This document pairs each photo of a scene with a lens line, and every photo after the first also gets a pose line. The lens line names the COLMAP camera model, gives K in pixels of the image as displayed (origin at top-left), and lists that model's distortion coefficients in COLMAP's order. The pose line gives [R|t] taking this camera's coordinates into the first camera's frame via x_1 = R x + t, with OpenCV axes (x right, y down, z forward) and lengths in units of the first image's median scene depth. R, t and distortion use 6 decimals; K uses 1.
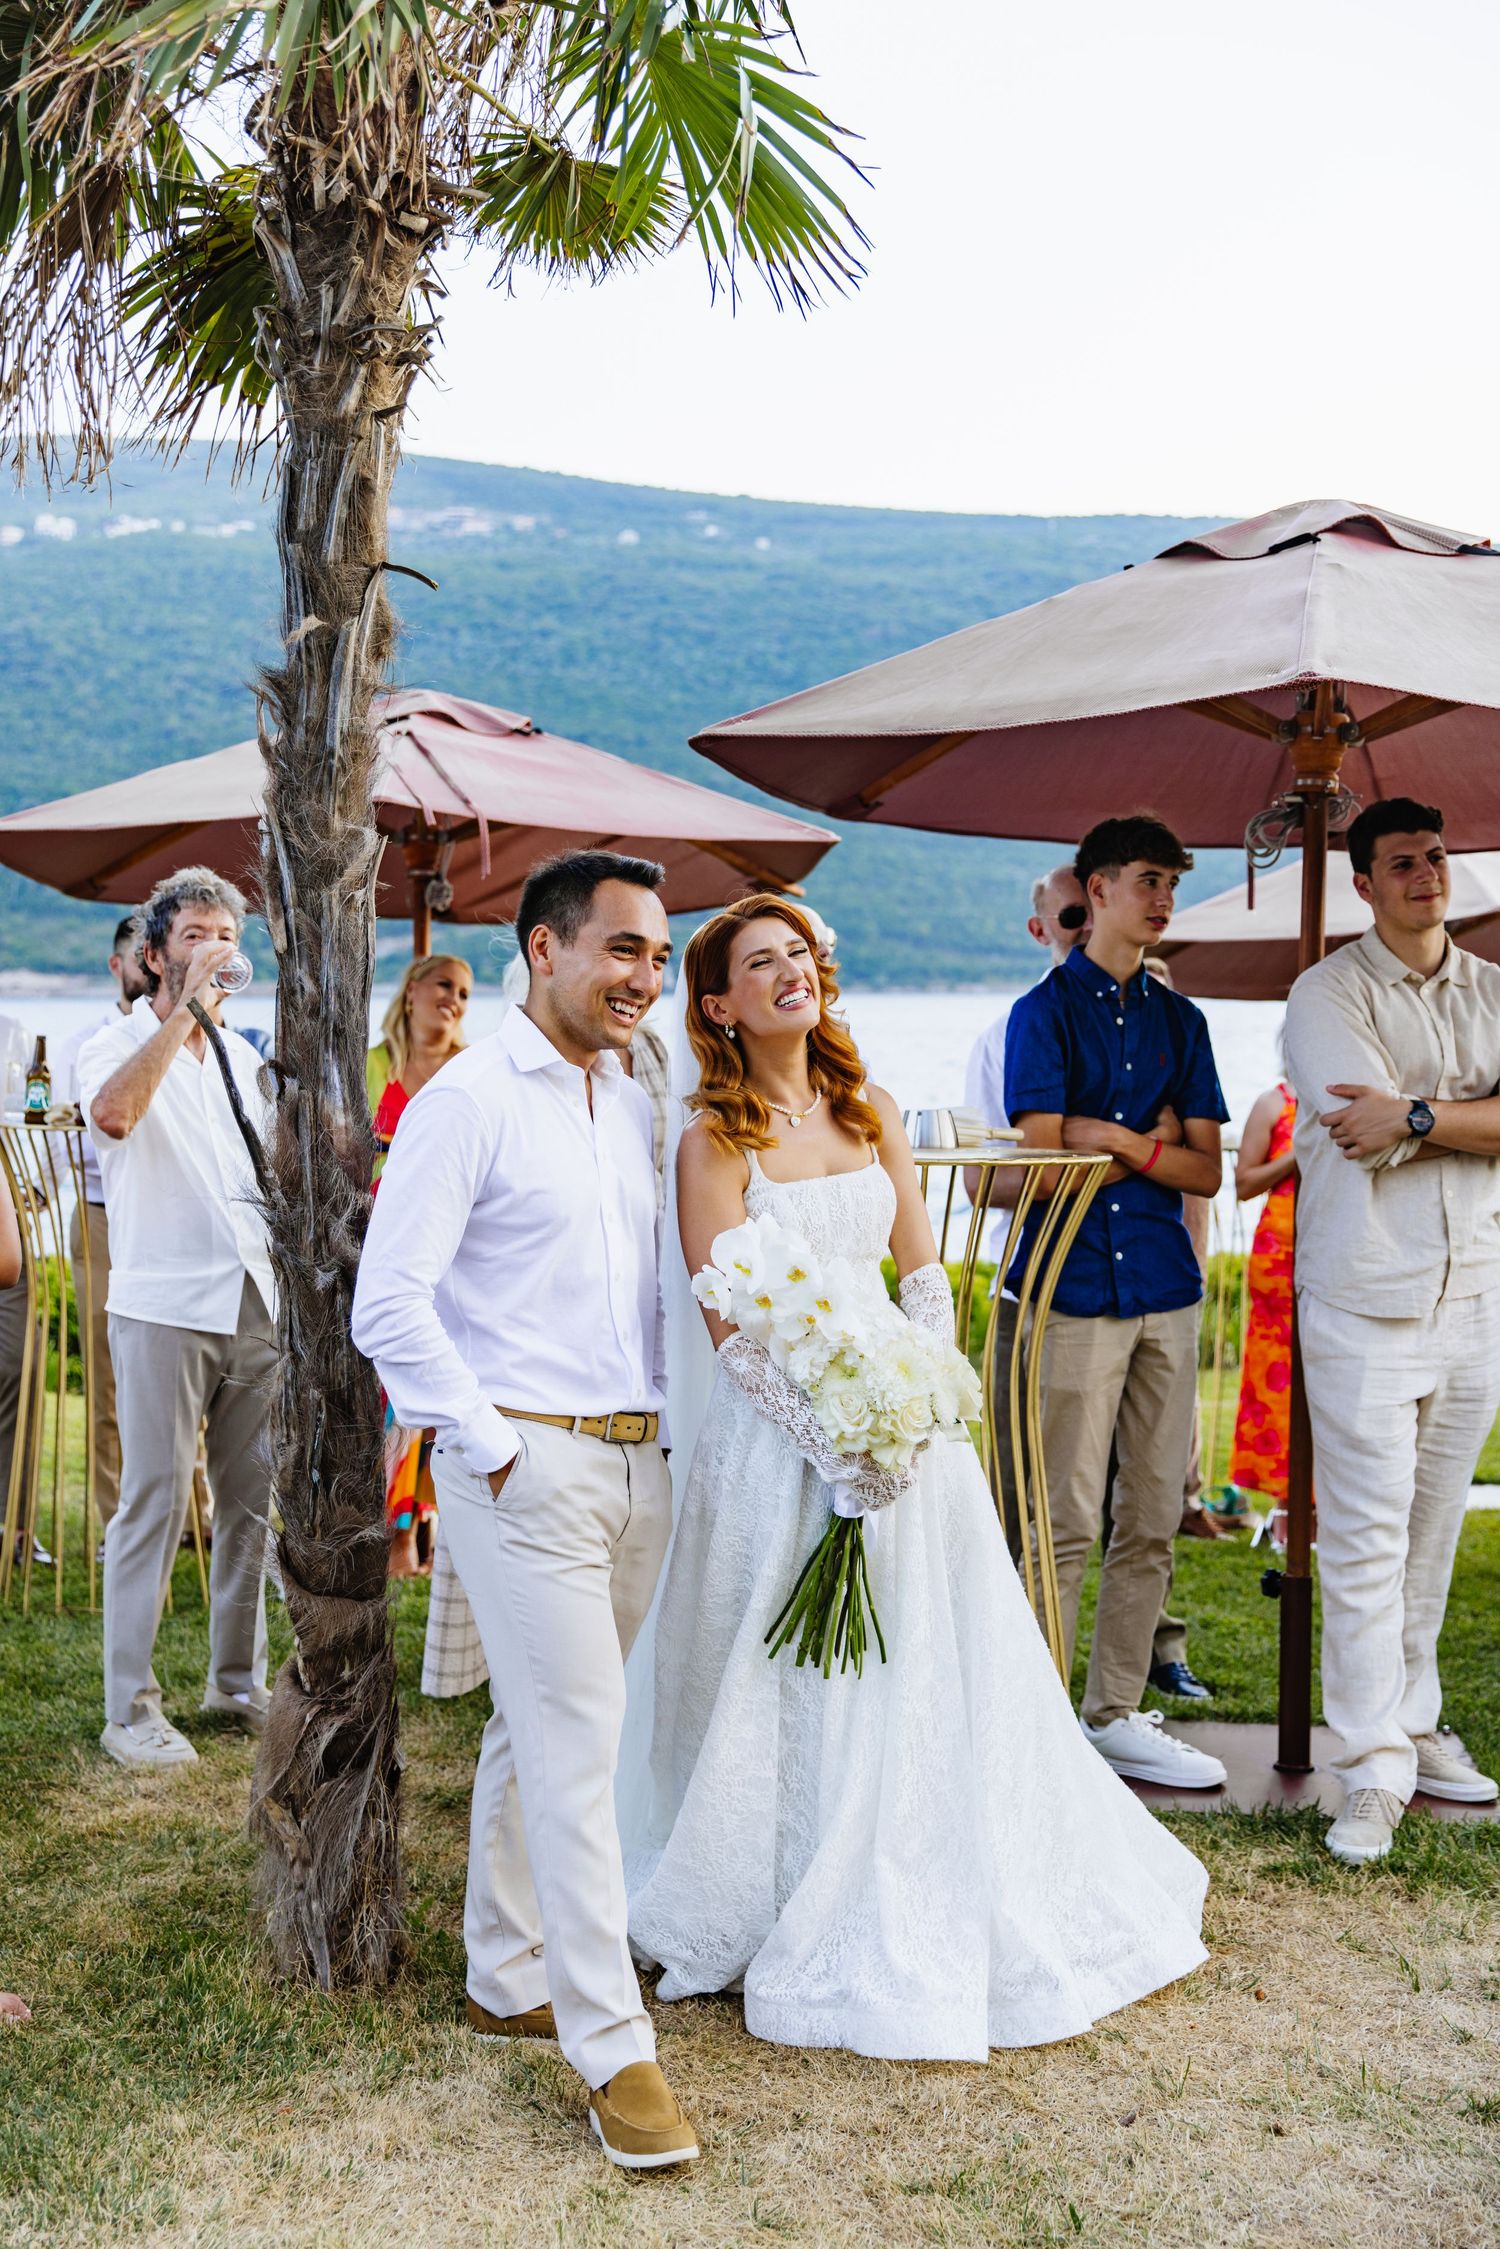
lens RADIAL K [[2623.0, 0, 747.9], [0, 2623.0, 1130.4], [0, 0, 1]] dist [0.005648, 0.000000]
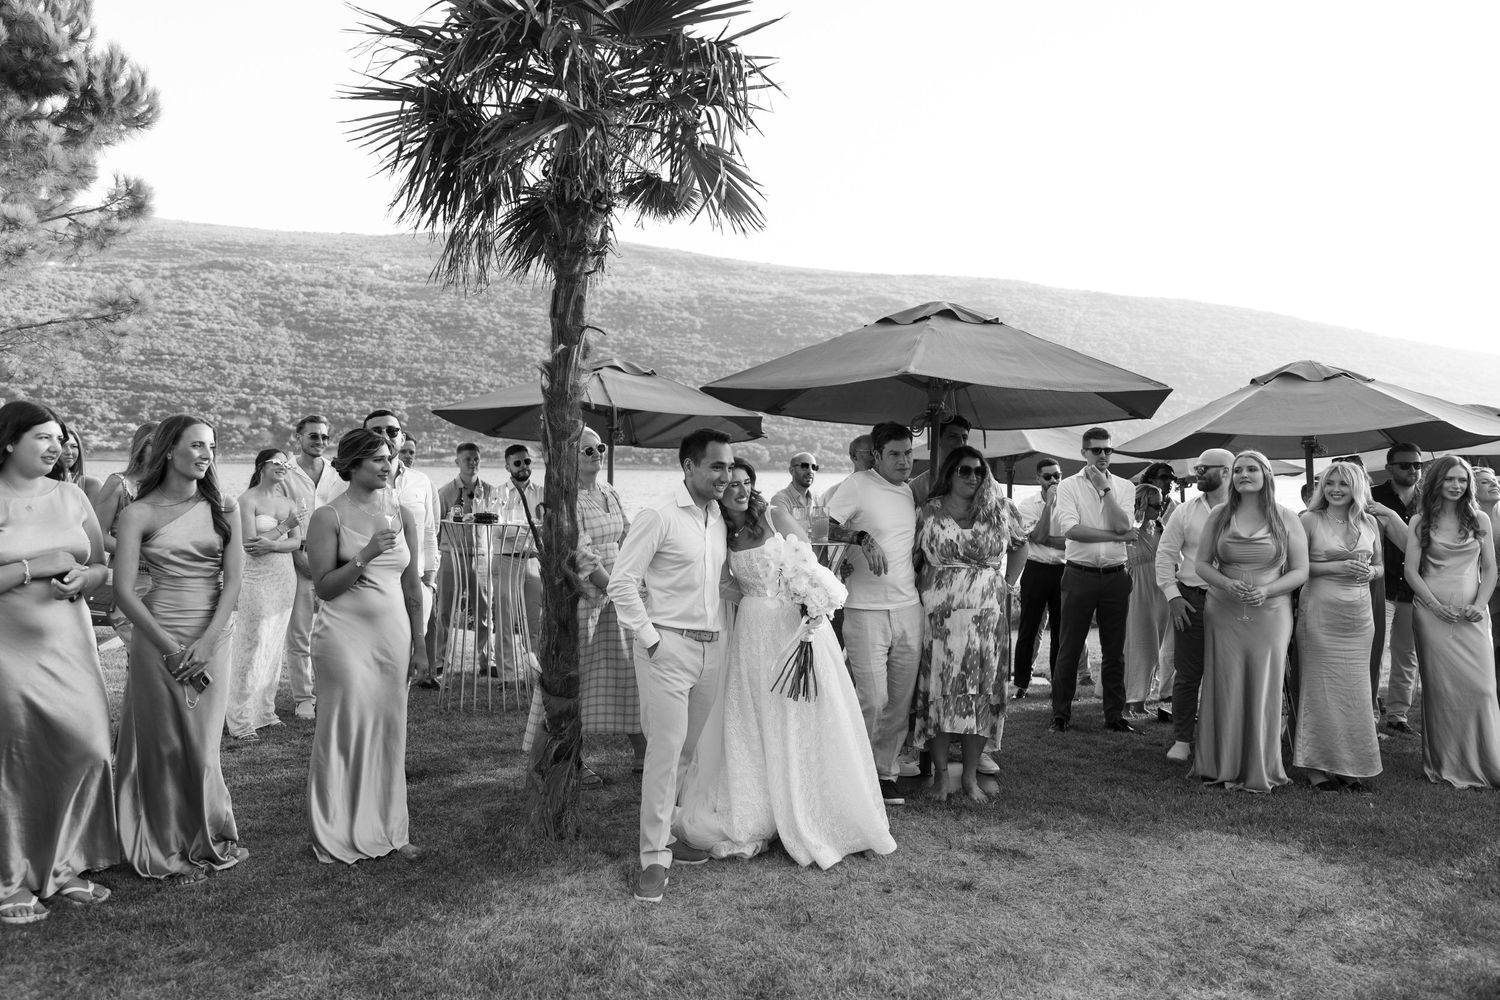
lens RADIAL K [[1161.4, 0, 782.7], [0, 1161.4, 462.9], [0, 0, 1]] dist [0.015042, 0.005554]
pose [[0.999854, 0.017076, 0.000848, 0.071616], [-0.016999, 0.998199, -0.057524, -0.001416], [-0.001828, 0.057502, 0.998344, -0.234334]]
